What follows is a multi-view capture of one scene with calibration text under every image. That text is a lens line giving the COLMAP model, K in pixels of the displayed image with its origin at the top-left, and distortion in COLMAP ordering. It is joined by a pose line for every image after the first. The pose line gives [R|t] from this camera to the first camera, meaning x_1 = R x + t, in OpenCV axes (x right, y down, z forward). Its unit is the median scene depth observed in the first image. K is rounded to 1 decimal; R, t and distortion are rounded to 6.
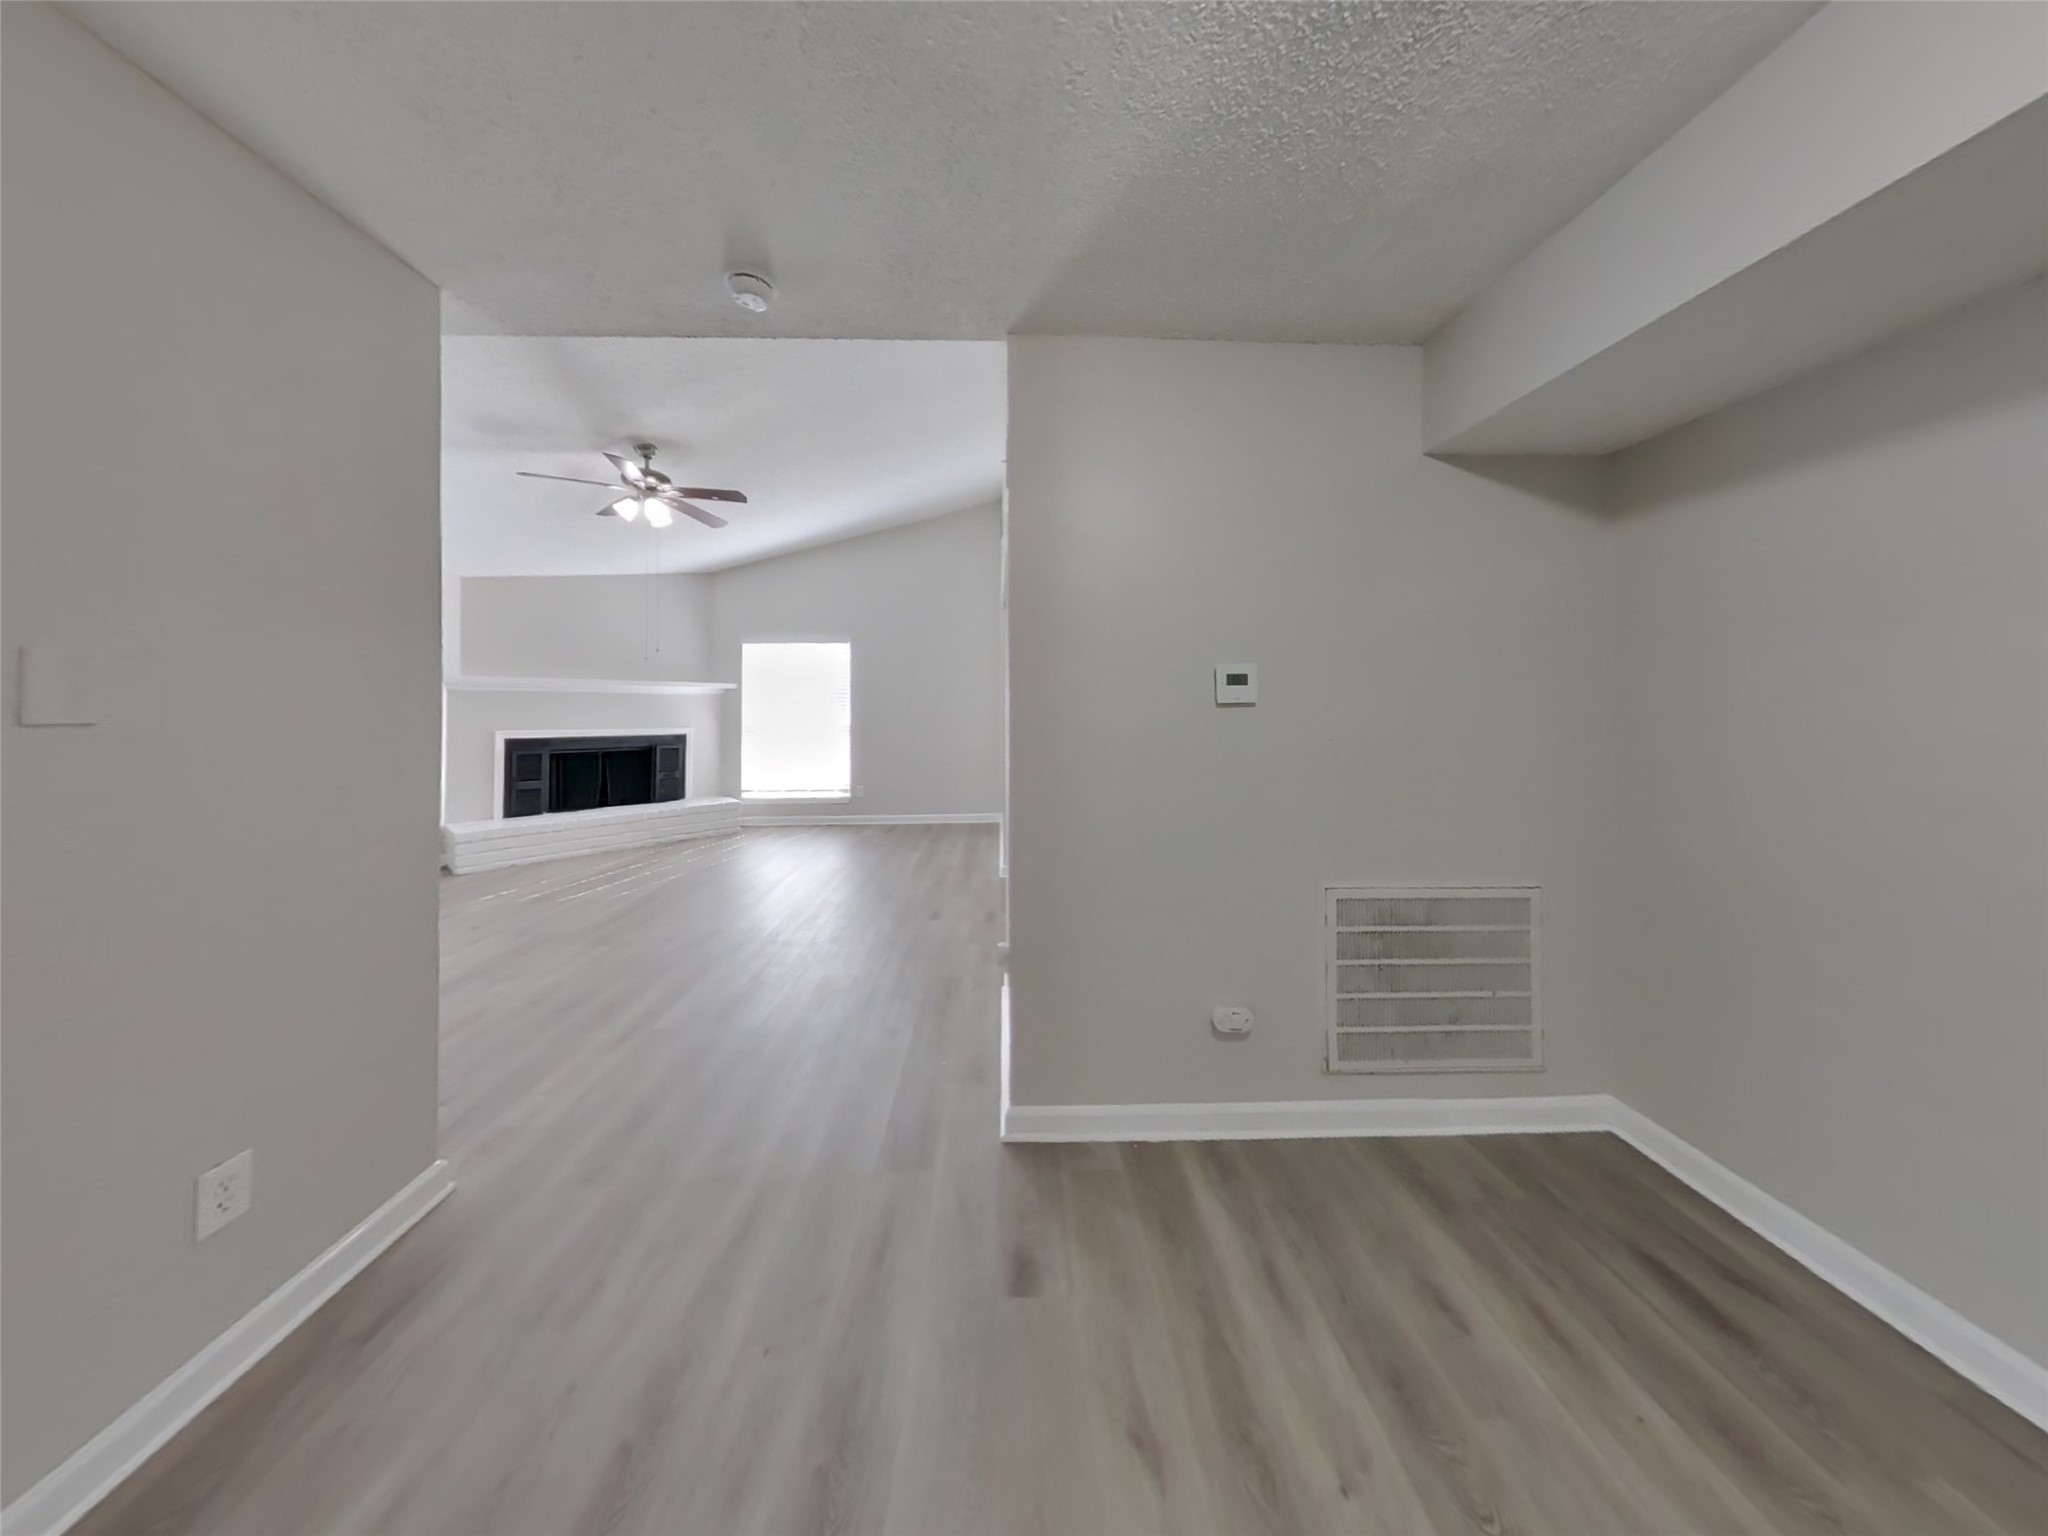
lens RADIAL K [[591.2, 0, 1018.6], [0, 591.2, 715.5], [0, 0, 1]] dist [-0.000071, -0.000008]
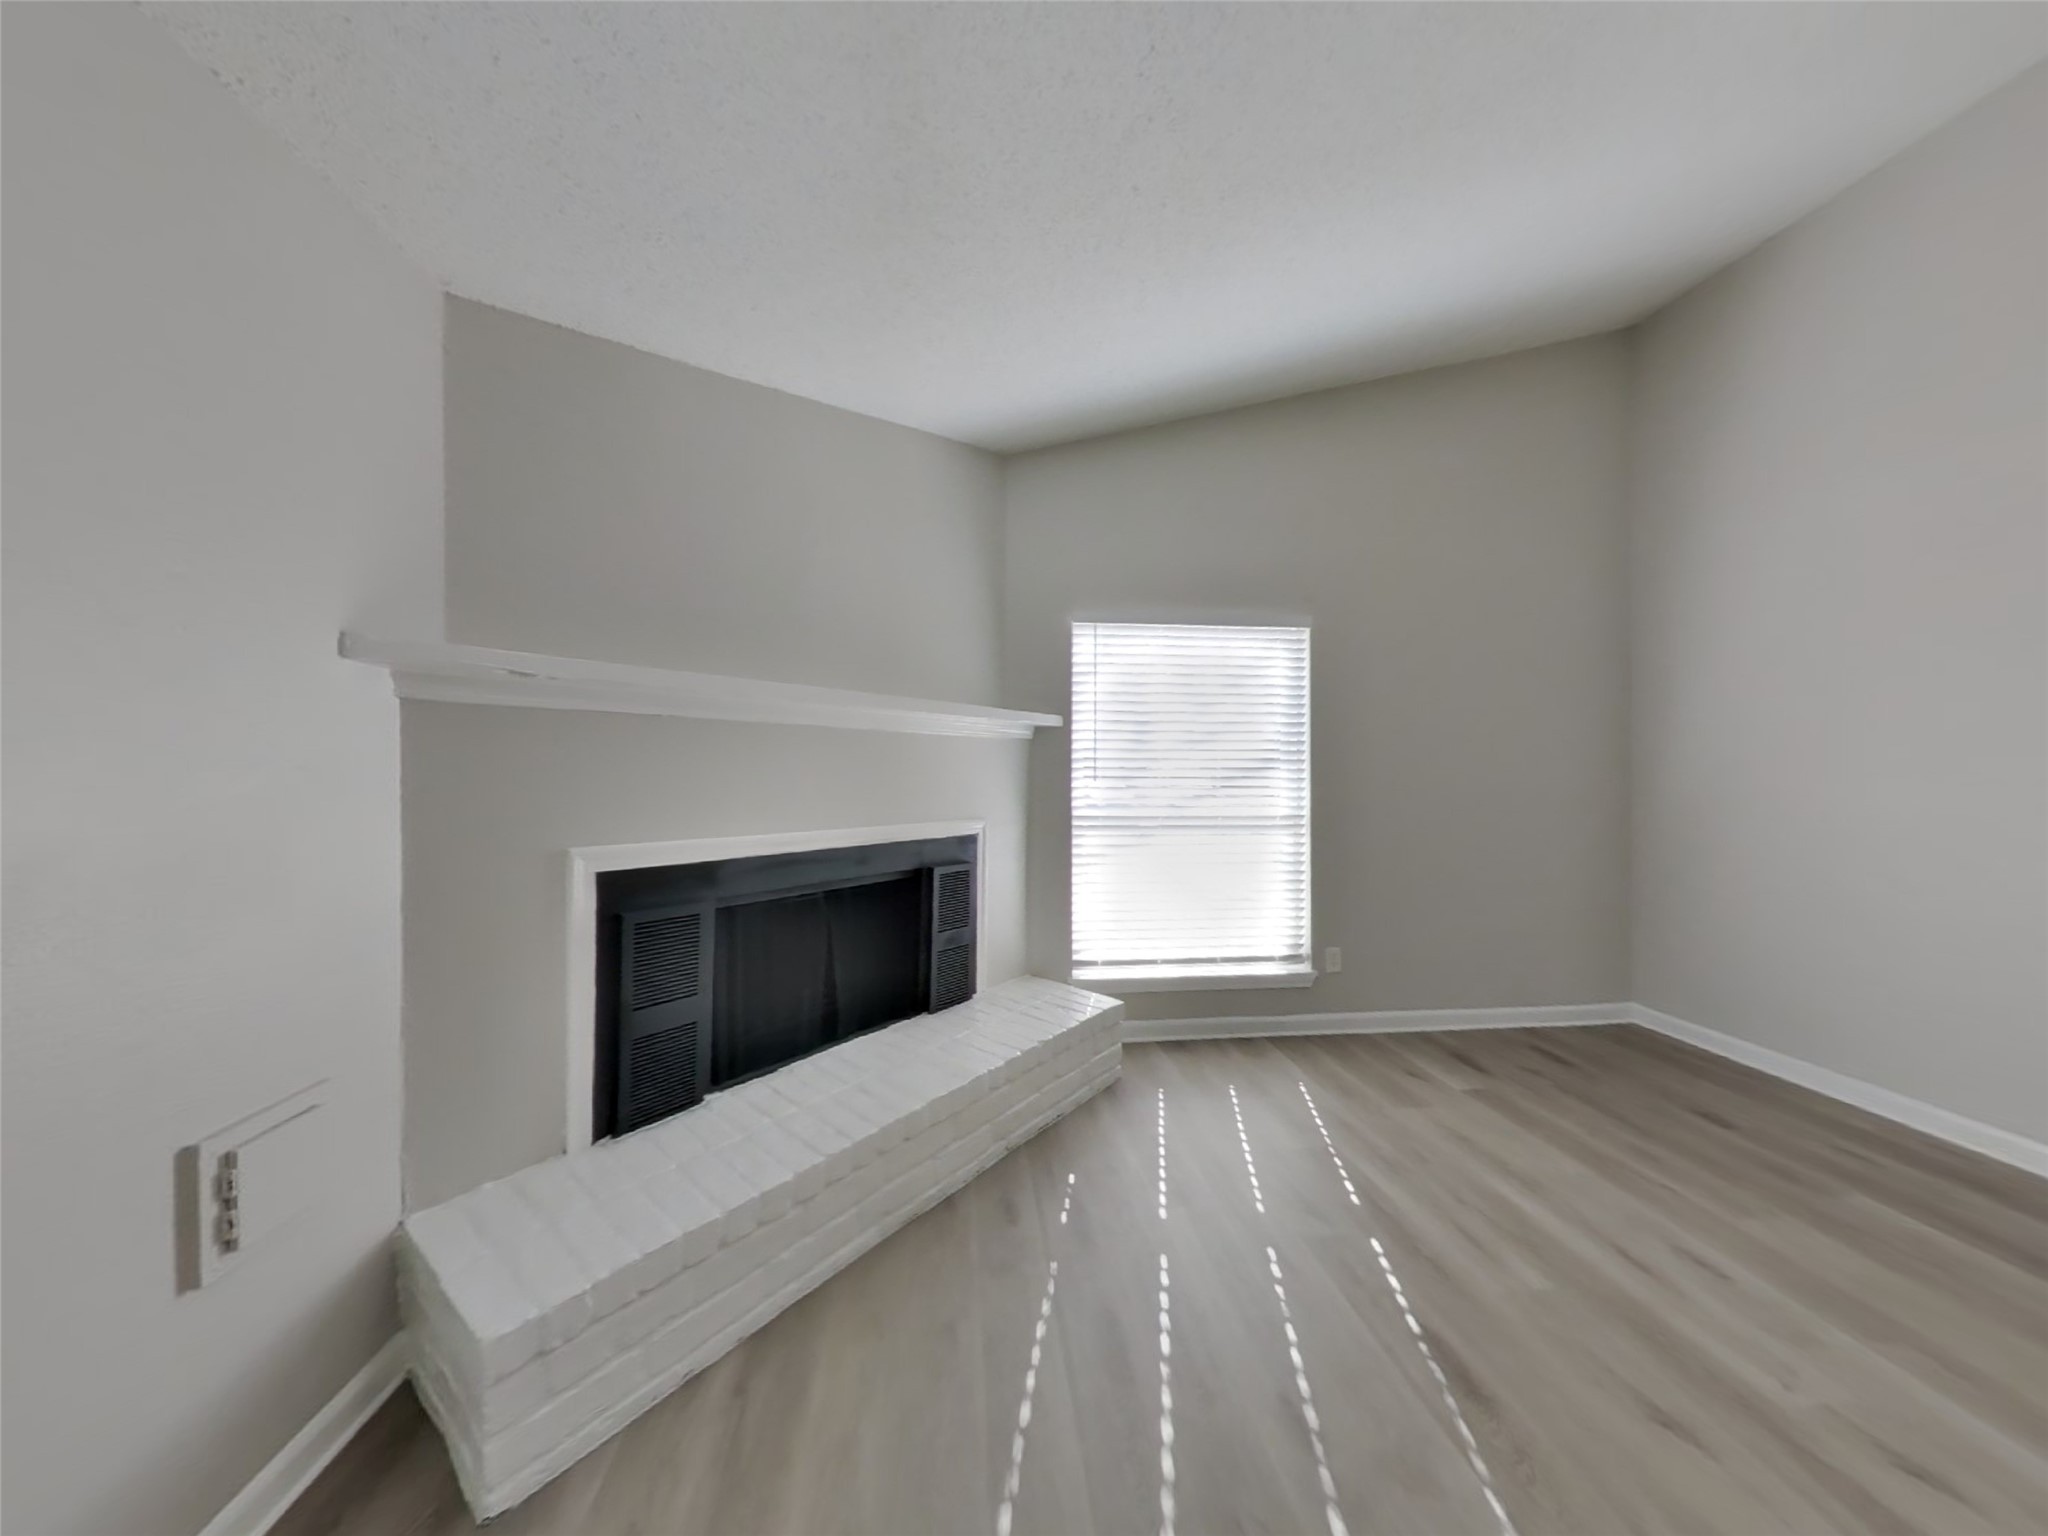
lens RADIAL K [[666.9, 0, 1024.0], [0, 666.9, 768.0], [0, 0, 1]] dist [0.007656, -0.000035]
pose [[0.996303, 0.008215, 0.085515, -0.571986], [-0.006735, 0.999823, -0.017580, -0.007255], [-0.085645, 0.016939, 0.996182, 0.538874]]
